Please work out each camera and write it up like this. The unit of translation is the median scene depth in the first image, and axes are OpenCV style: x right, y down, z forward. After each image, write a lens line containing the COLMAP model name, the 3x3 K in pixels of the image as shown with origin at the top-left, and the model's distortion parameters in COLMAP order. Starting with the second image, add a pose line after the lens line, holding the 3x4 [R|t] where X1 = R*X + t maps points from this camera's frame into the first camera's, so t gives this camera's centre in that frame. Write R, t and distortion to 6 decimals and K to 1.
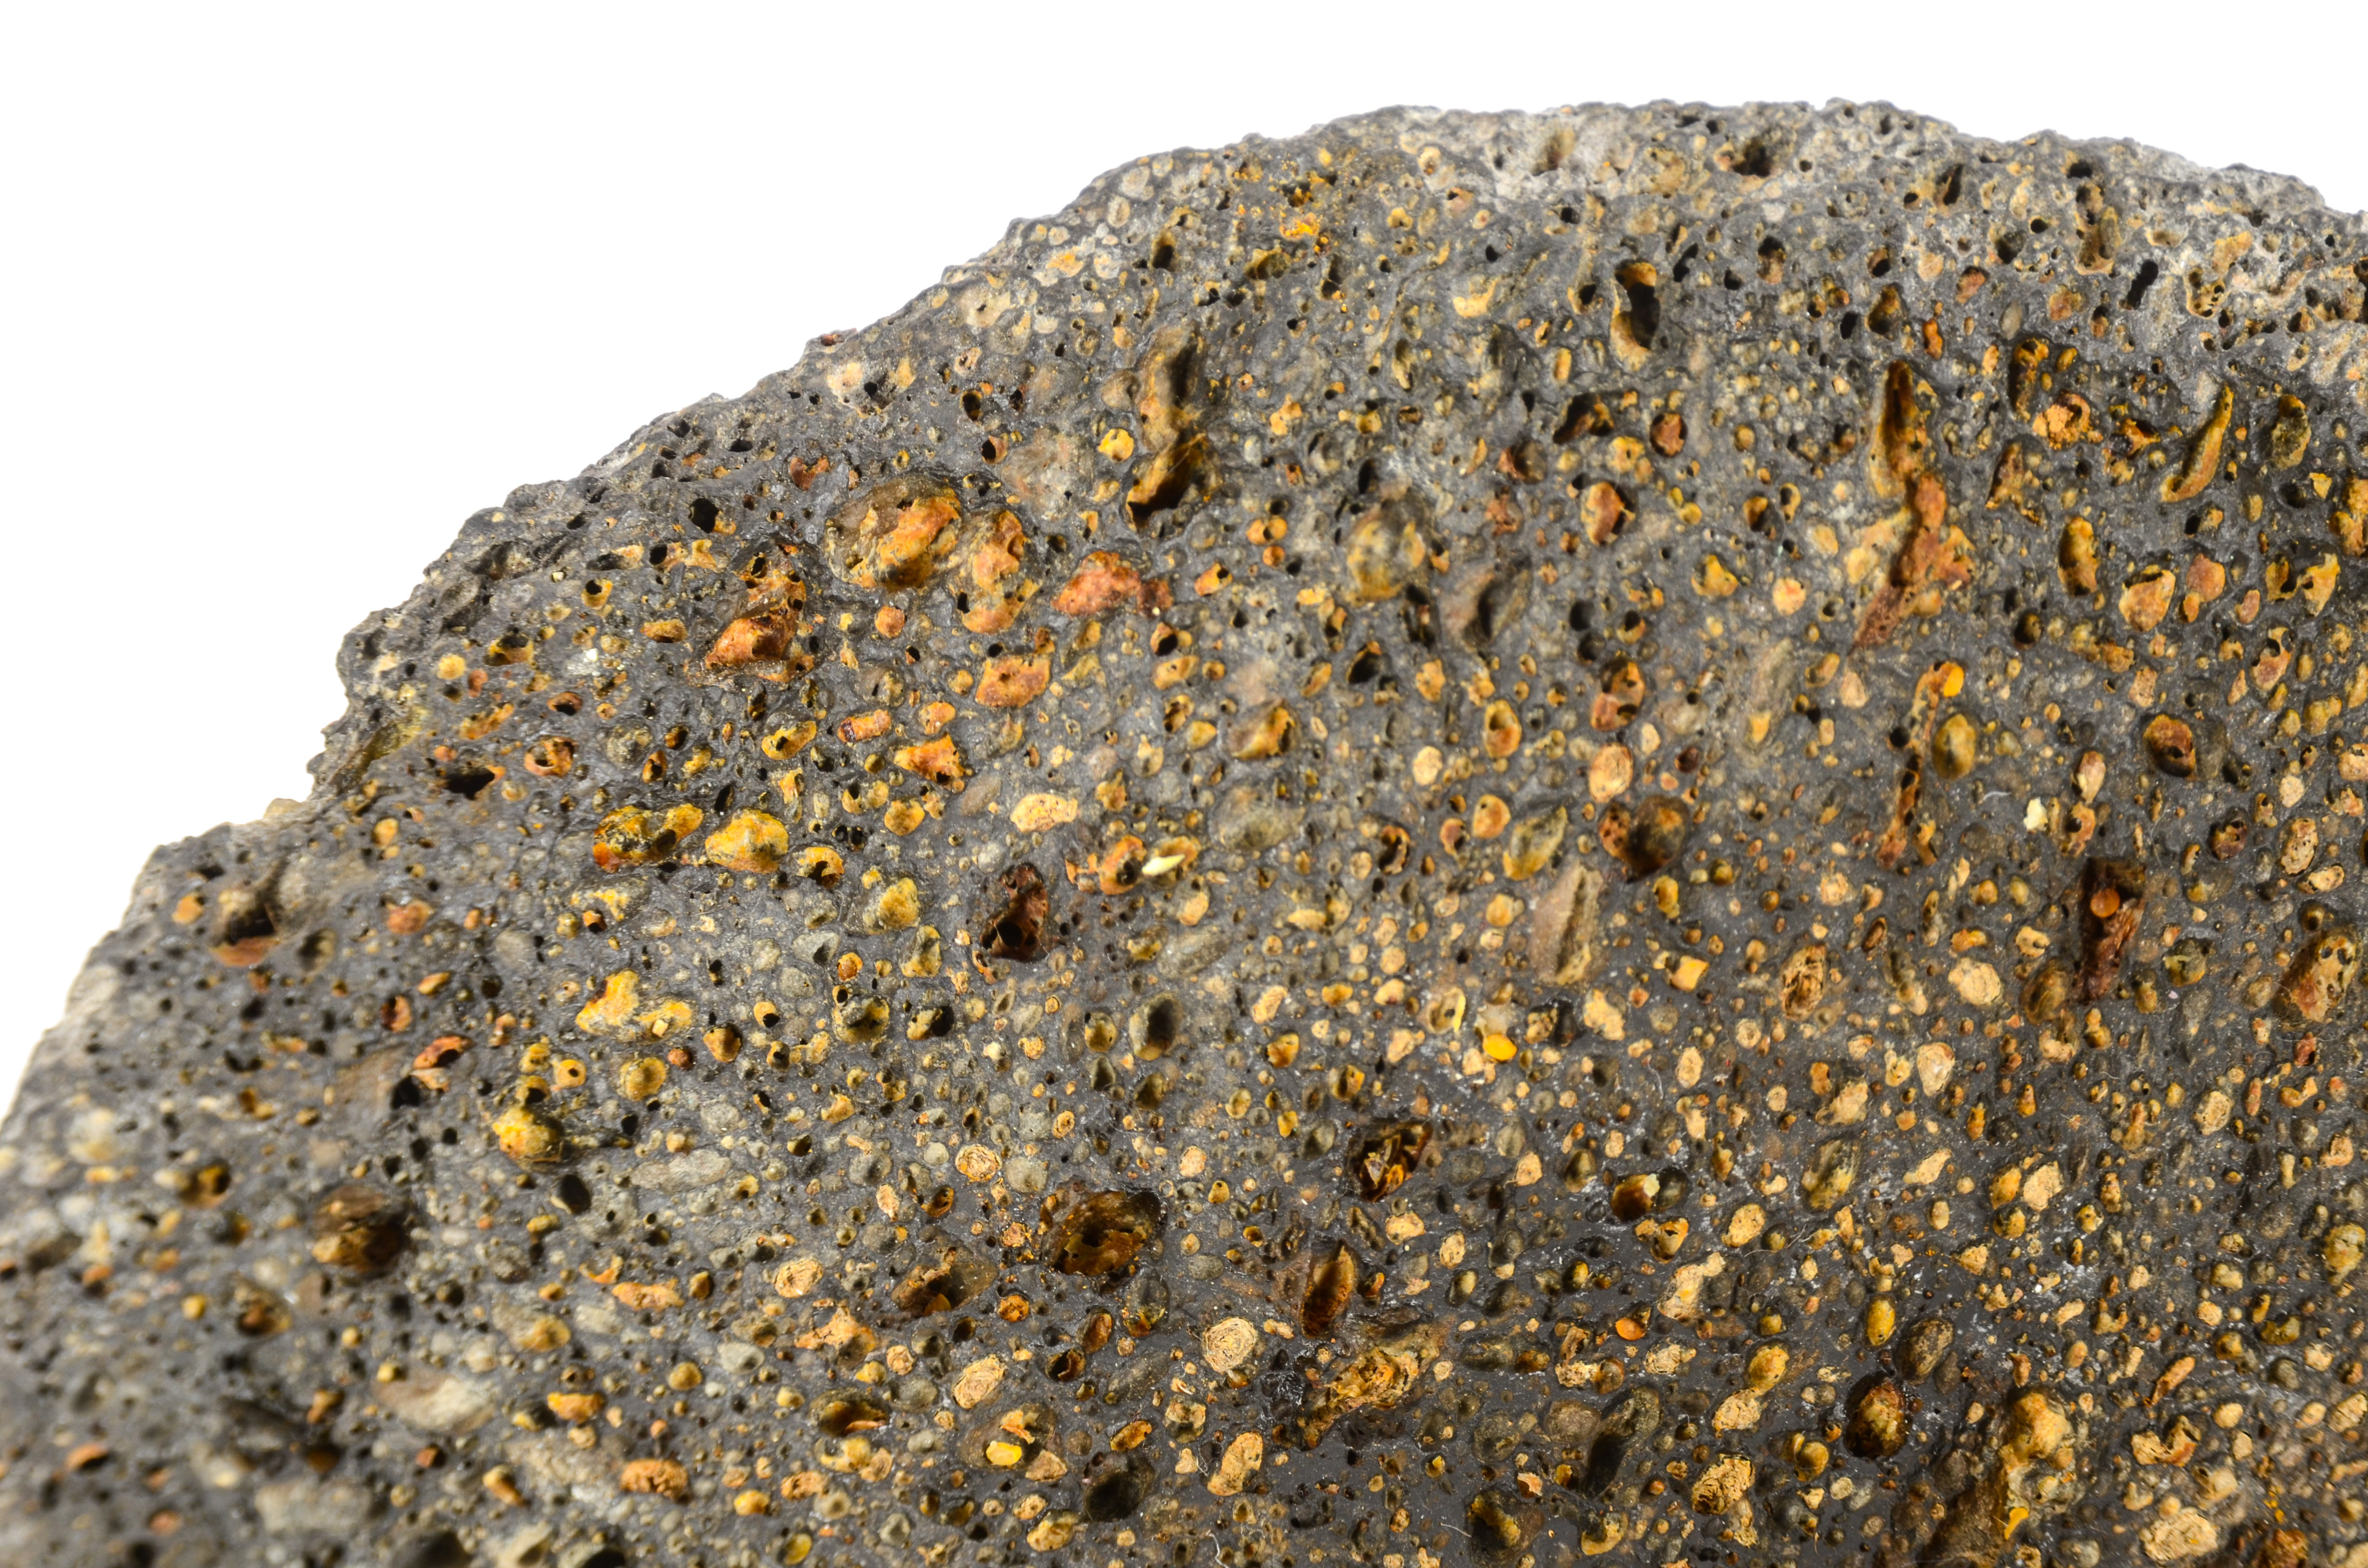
lens RADIAL K [[8992.4, 0, 1204.2], [0, 8992.4, 801.7], [0, 0, 1]] dist [0.785006, 0.000000]
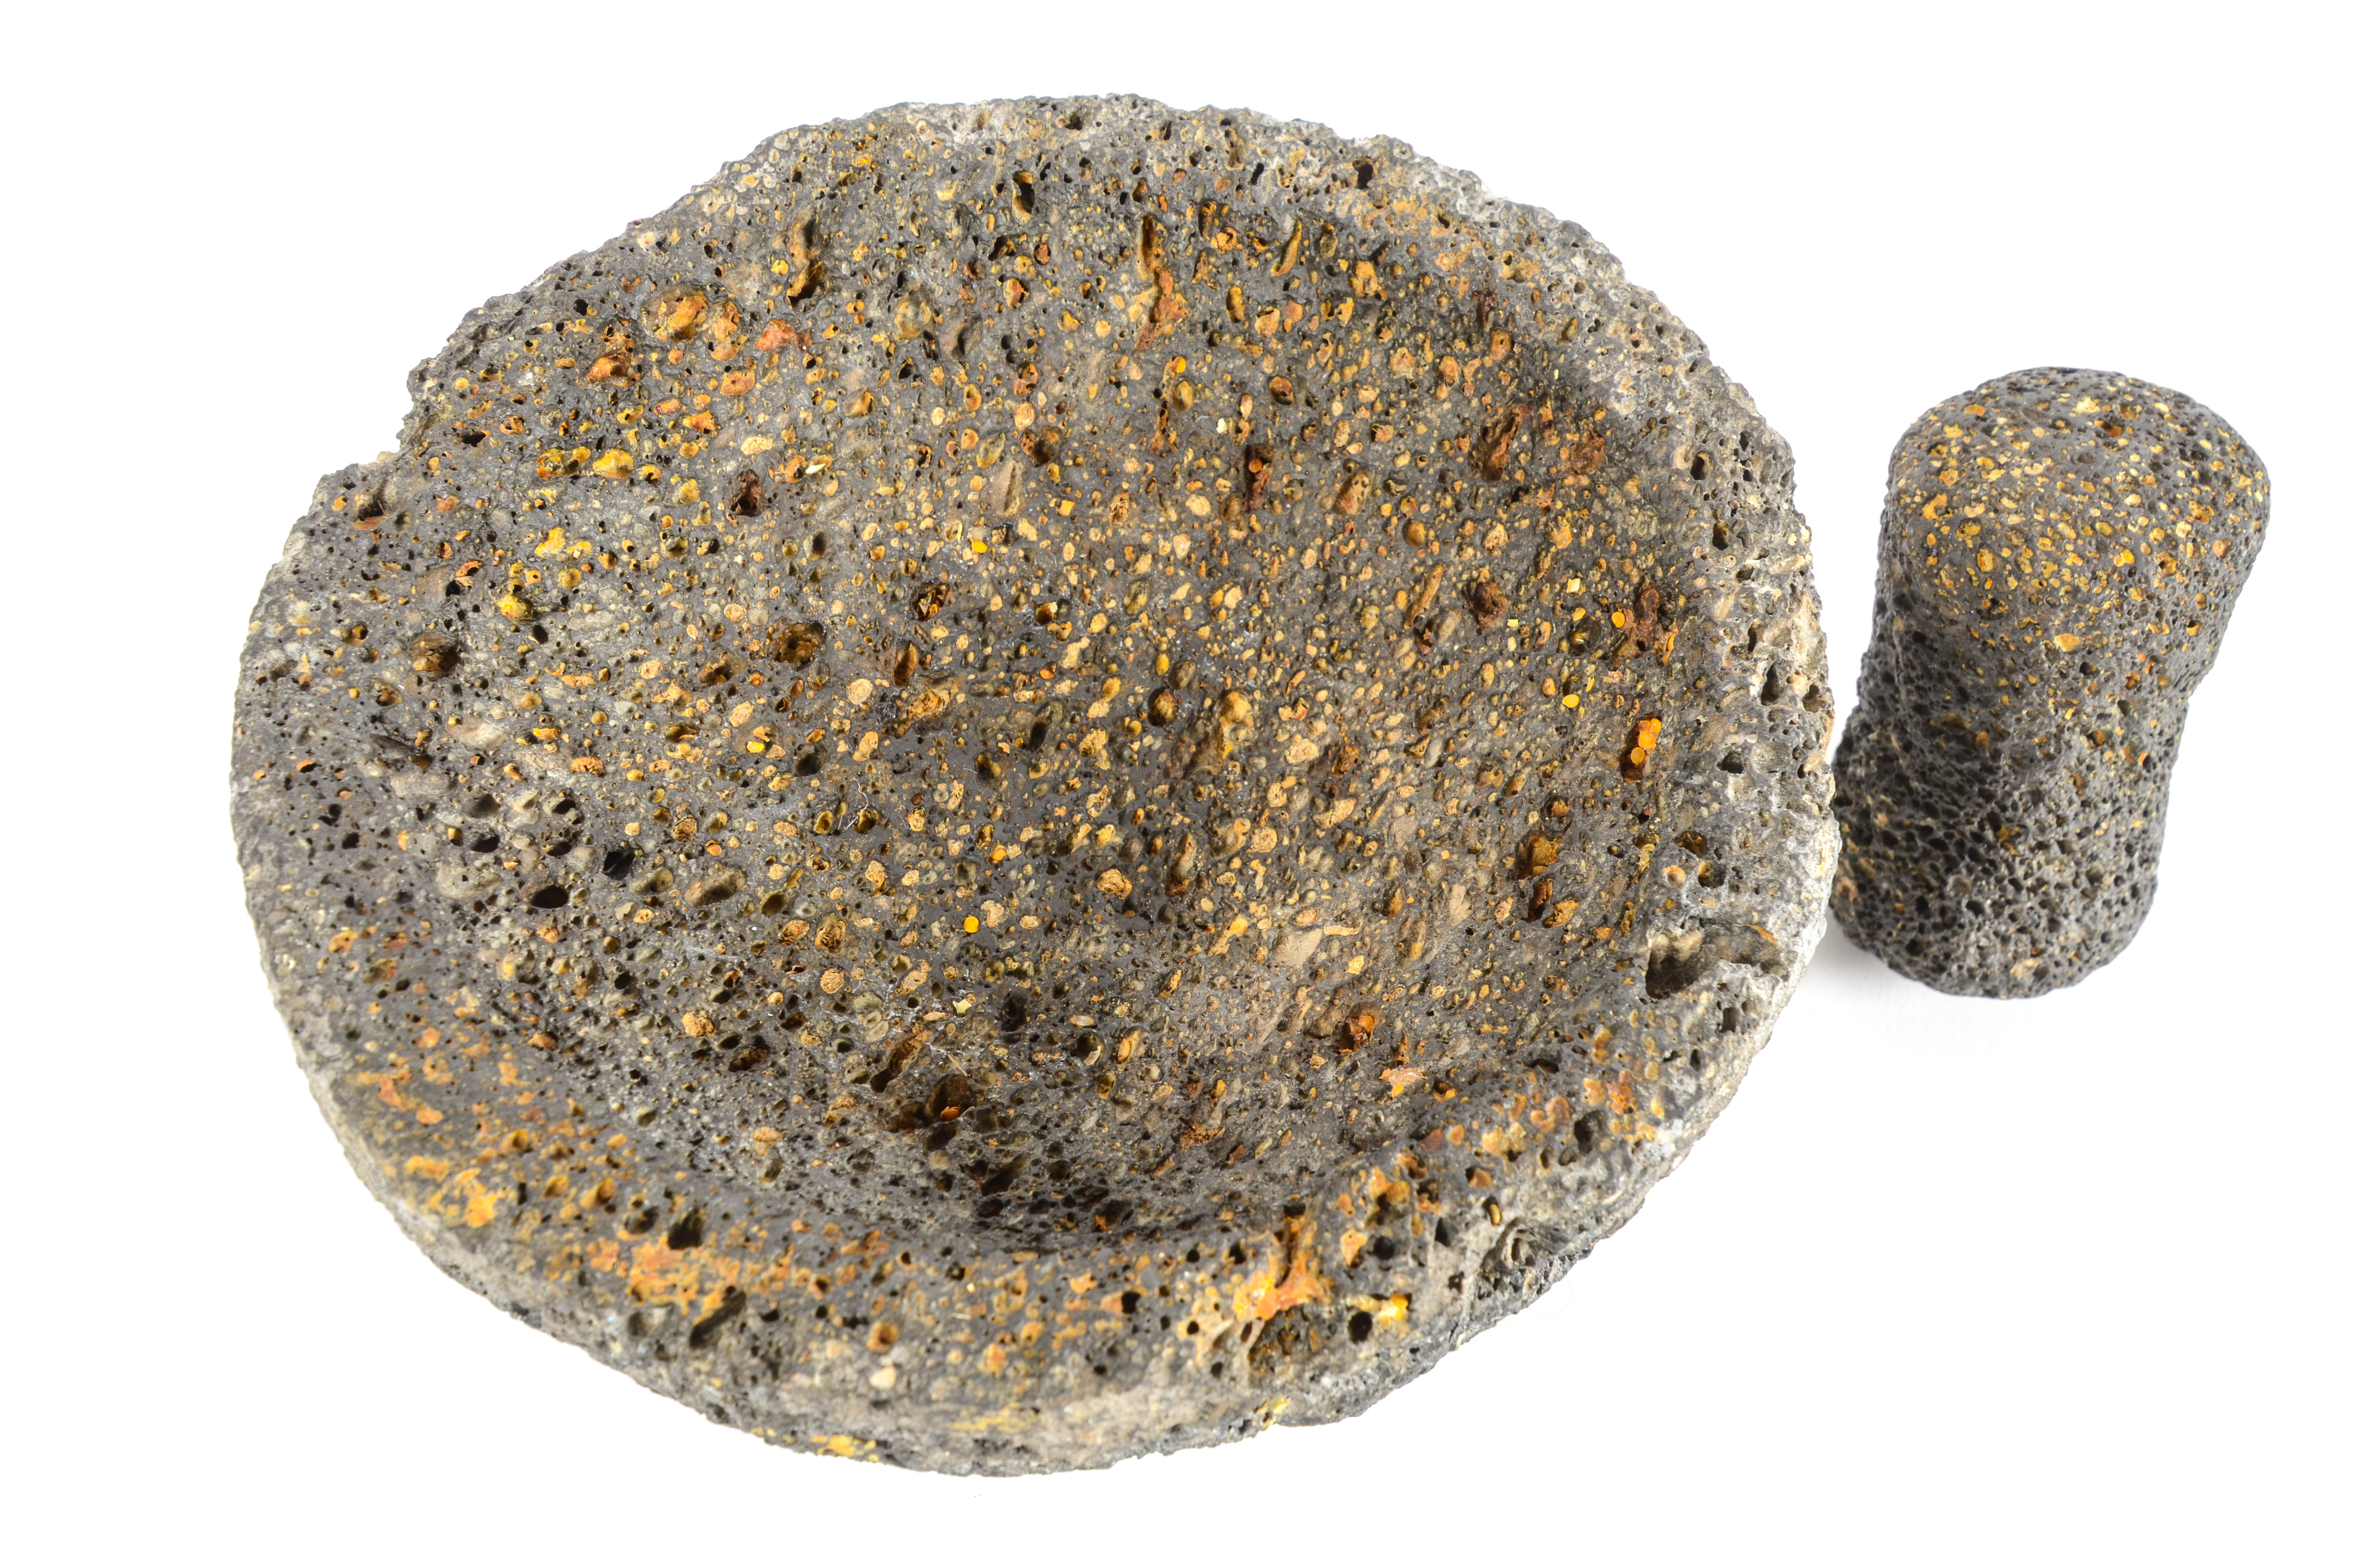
lens RADIAL K [[3590.8, 0, 1250.8], [0, 3590.8, 836.5], [0, 0, 1]] dist [0.168397, 0.000000]
pose [[0.993450, -0.057276, 0.098881, 0.008428], [0.048218, 0.994620, 0.091688, 0.020553], [-0.103601, -0.086320, 0.990866, 0.142931]]
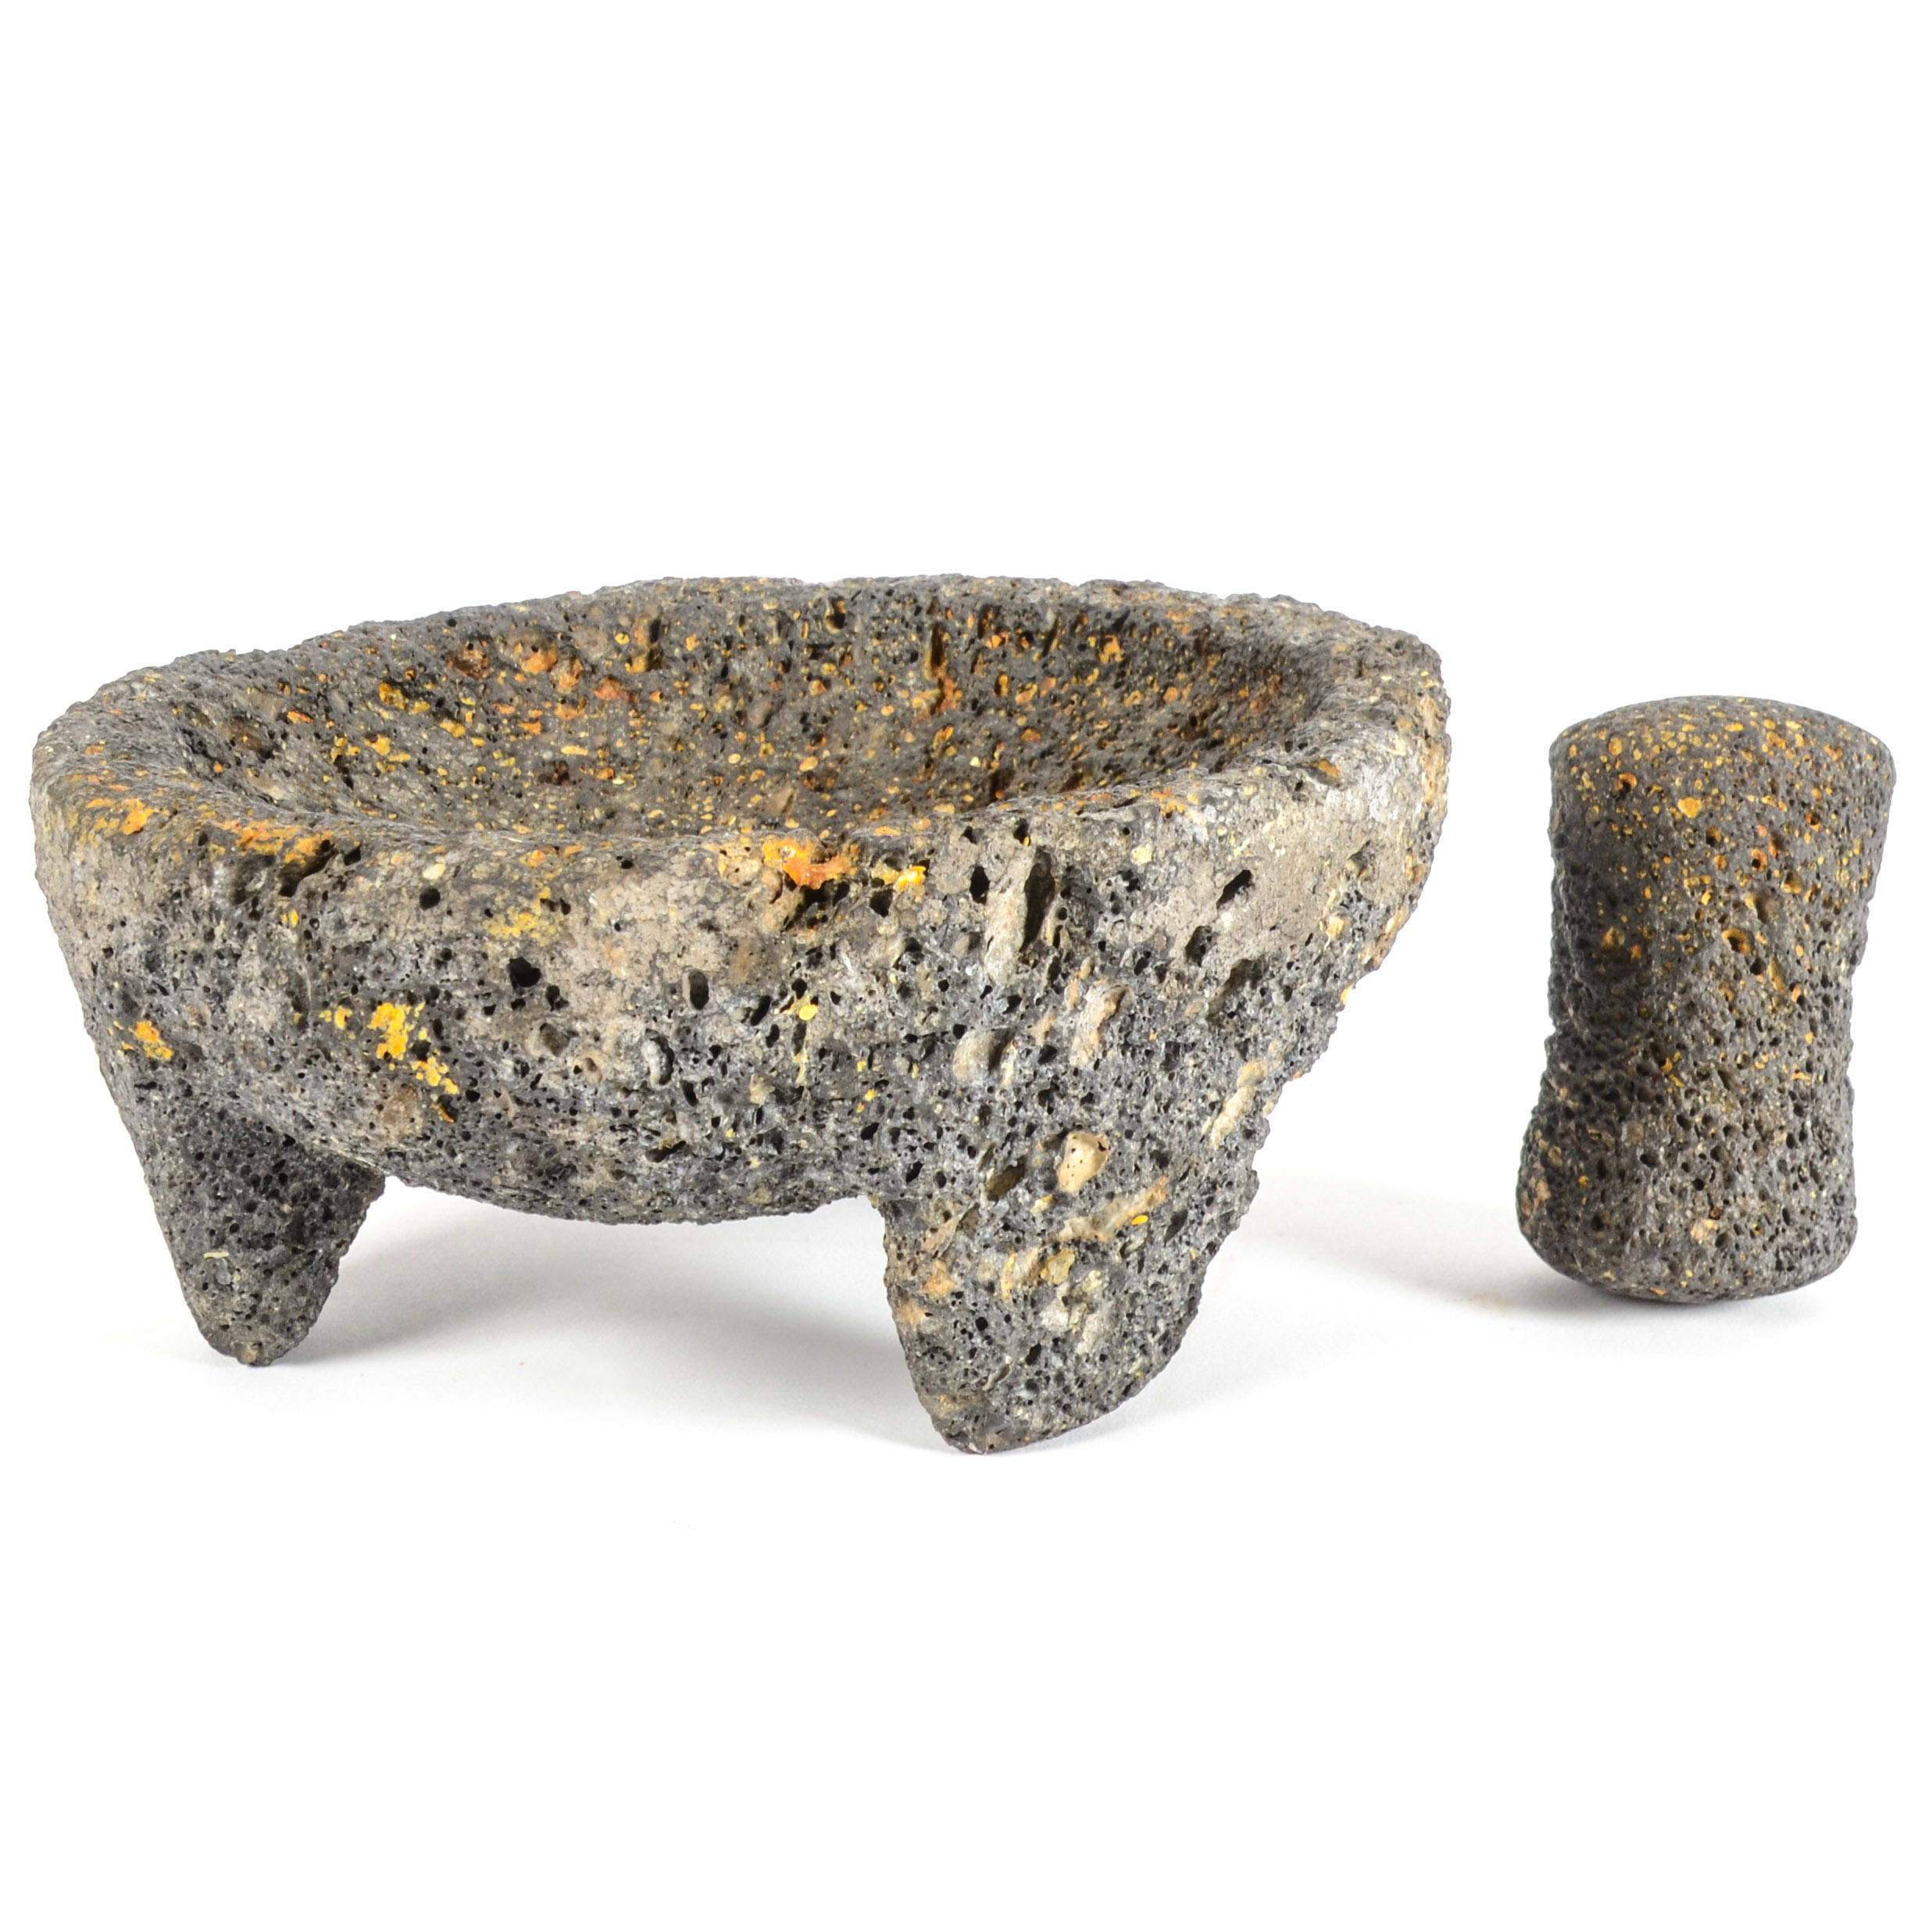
lens RADIAL K [[3835.8, 0, 972.1], [0, 3835.8, 966.3], [0, 0, 1]] dist [-0.008643, 0.000000]
pose [[0.996534, 0.041159, -0.072293, 0.169081], [-0.074894, 0.822161, -0.564307, 0.634245], [0.036210, 0.567765, 0.822394, 0.182891]]
